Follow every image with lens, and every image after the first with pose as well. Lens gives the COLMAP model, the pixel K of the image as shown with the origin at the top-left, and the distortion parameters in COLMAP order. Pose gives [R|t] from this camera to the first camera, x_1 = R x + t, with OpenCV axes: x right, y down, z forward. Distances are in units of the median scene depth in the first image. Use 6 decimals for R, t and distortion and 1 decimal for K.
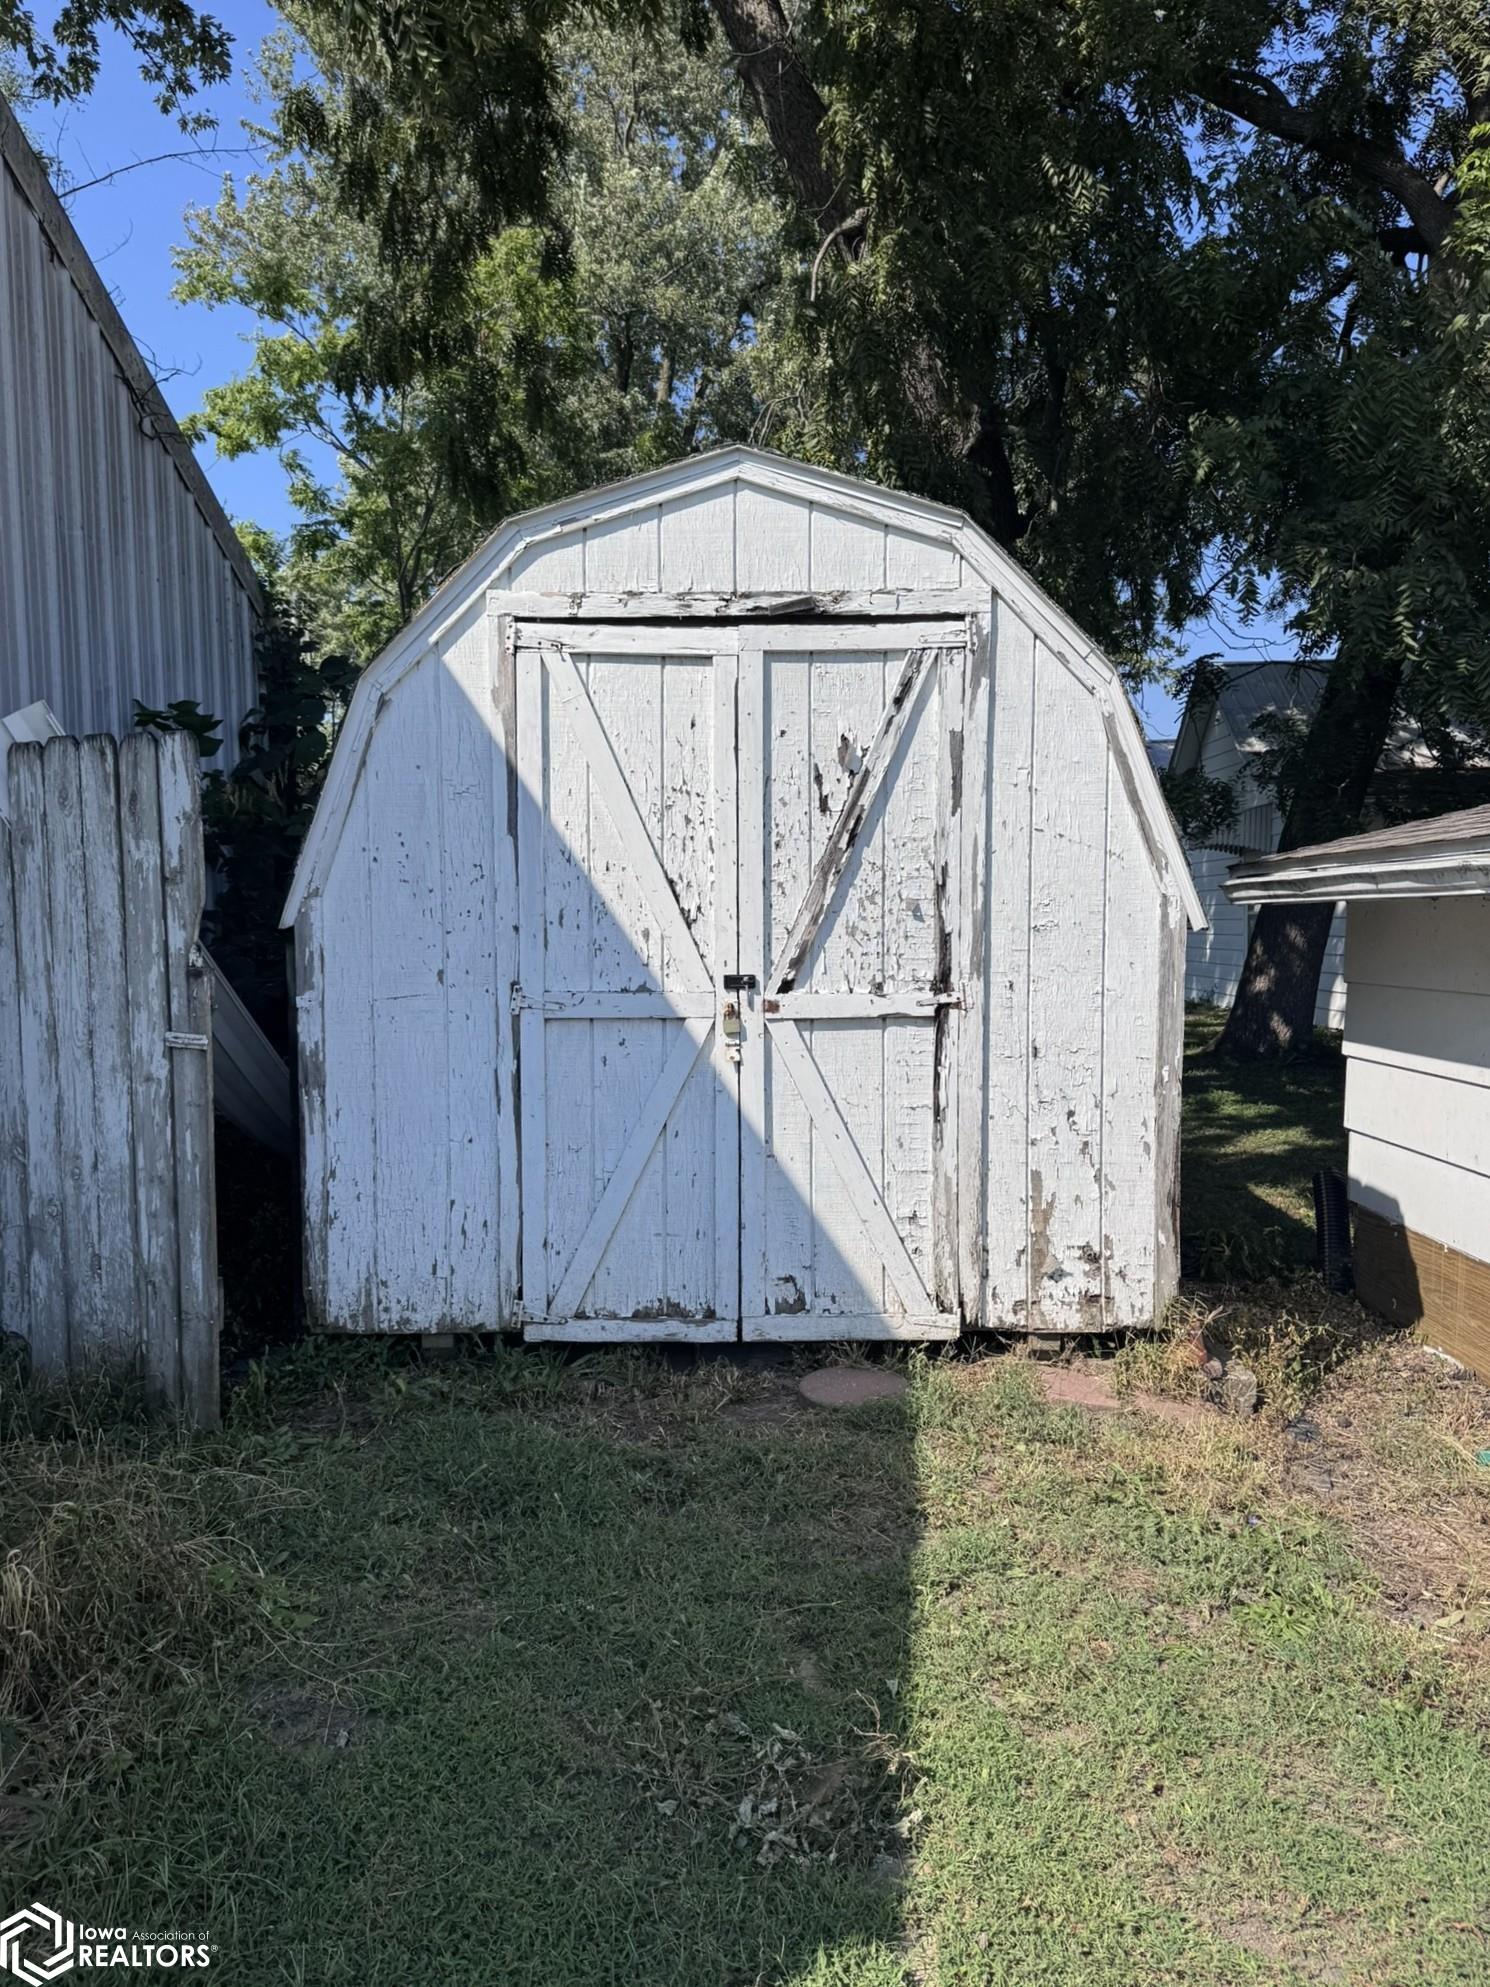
lens RADIAL K [[1405.4, 0, 744.2], [0, 1405.4, 1004.3], [0, 0, 1]] dist [0.091372, -0.086091]
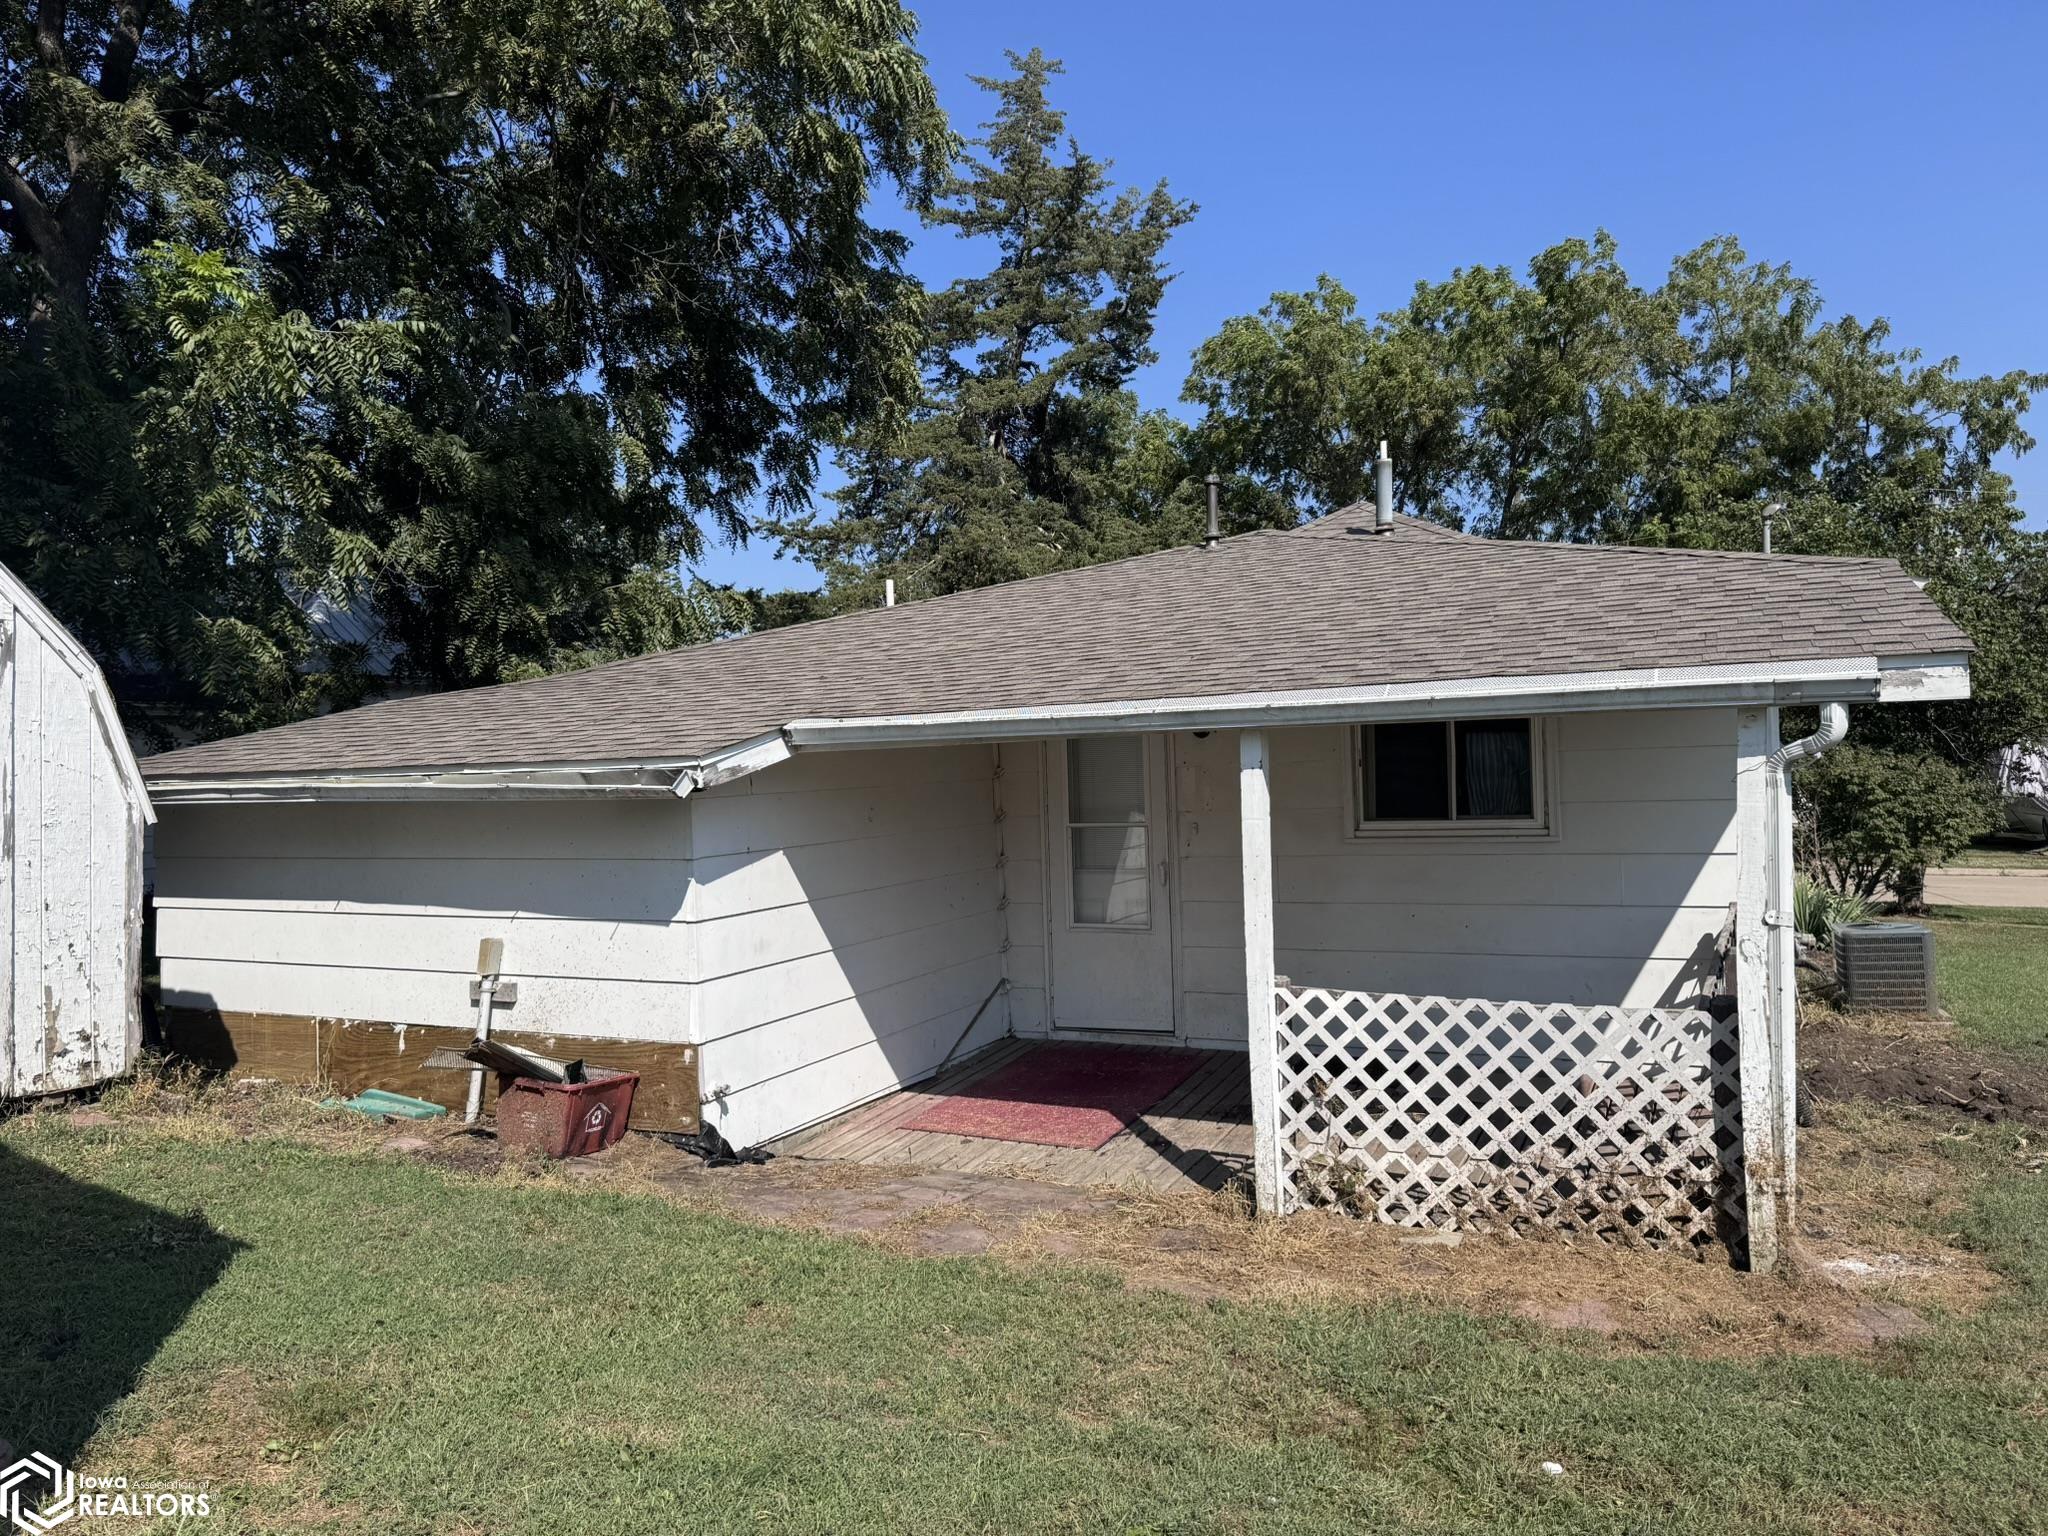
lens RADIAL K [[1448.6, 0, 1023.4], [0, 1448.6, 767.3], [0, 0, 1]] dist [0.091372, -0.086091]
pose [[0.434846, 0.006674, 0.900480, -0.768329], [0.063982, 0.997216, -0.038288, 0.011883], [-0.898229, 0.074264, 0.433208, -0.641492]]
